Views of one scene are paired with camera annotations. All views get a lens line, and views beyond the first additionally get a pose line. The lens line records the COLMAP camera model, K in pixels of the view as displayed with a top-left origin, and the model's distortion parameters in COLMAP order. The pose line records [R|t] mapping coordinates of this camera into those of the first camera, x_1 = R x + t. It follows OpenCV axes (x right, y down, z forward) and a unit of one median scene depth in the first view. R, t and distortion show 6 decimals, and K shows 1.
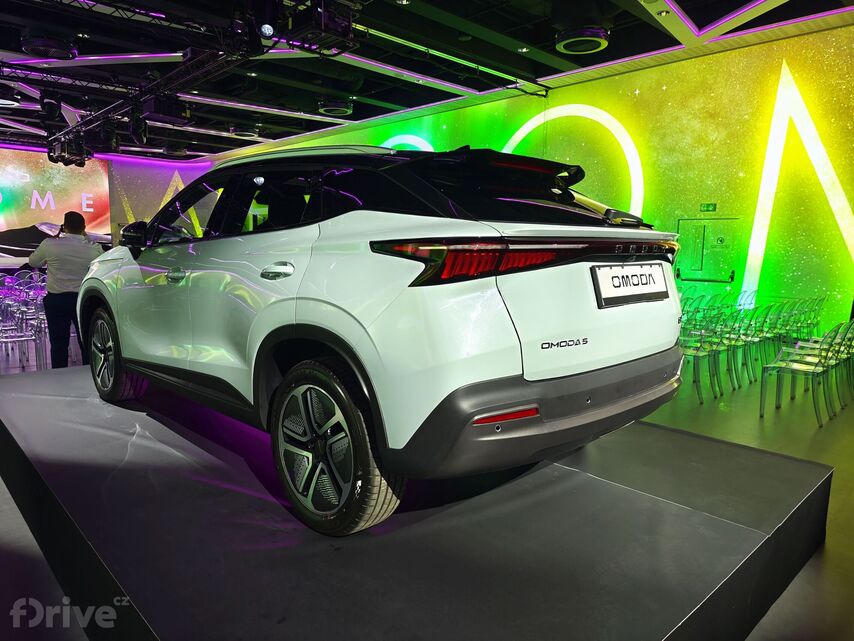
lens RADIAL K [[604.0, 0, 427.0], [0, 604.0, 320.5], [0, 0, 1]] dist [0.047032, -0.045483]
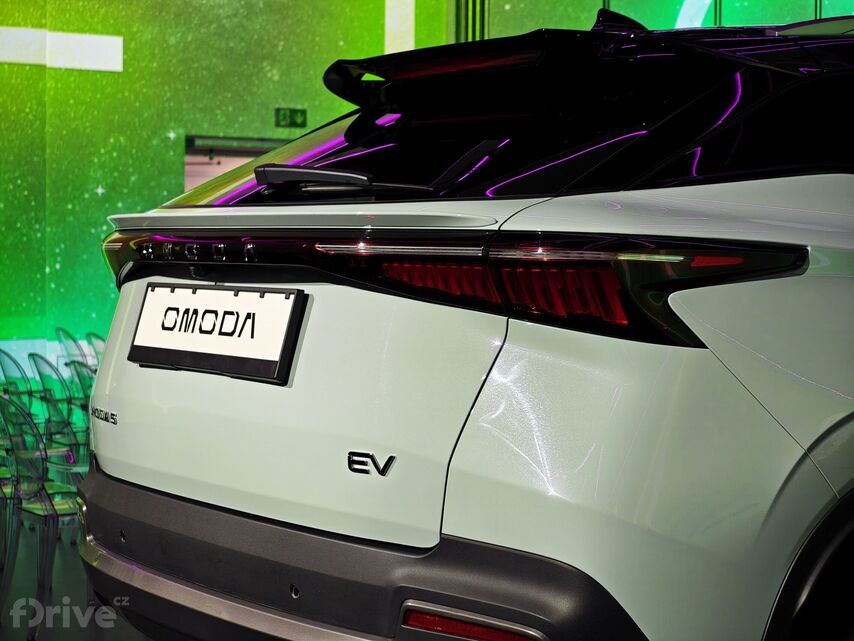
lens RADIAL K [[1833.8, 0, 427.0], [0, 1833.8, 320.5], [0, 0, 1]] dist [0.062780, 0.108752]
pose [[-0.187971, 0.029561, -0.981730, 1.625216], [-0.136291, 0.989092, 0.055878, -0.163711], [0.972672, 0.144304, -0.181891, 1.392909]]
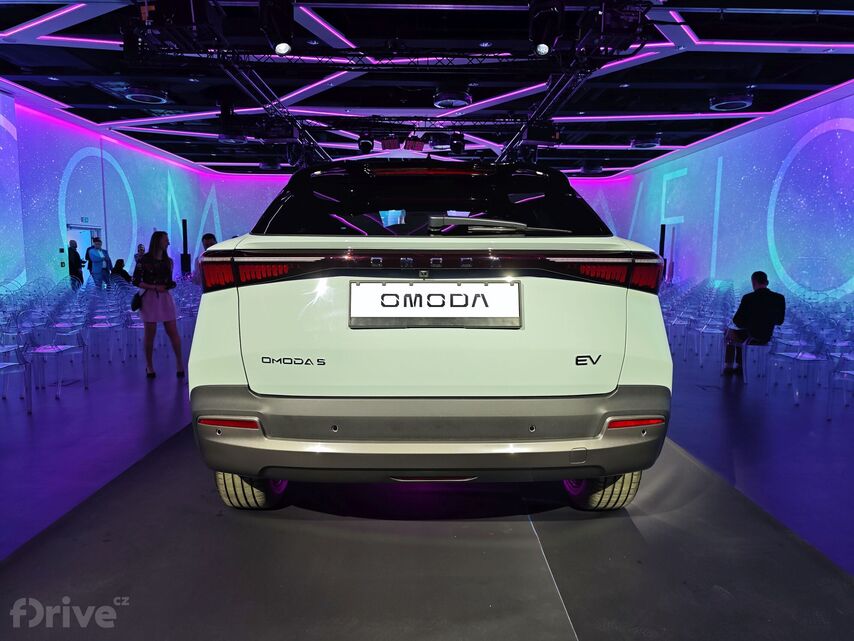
lens RADIAL K [[604.0, 0, 427.0], [0, 604.0, 320.5], [0, 0, 1]] dist [0.047032, -0.045483]
pose [[0.714248, 0.071306, -0.696250, 0.902059], [-0.085997, 0.996200, 0.013805, -0.049338], [0.694589, 0.050015, 0.717666, 0.401970]]
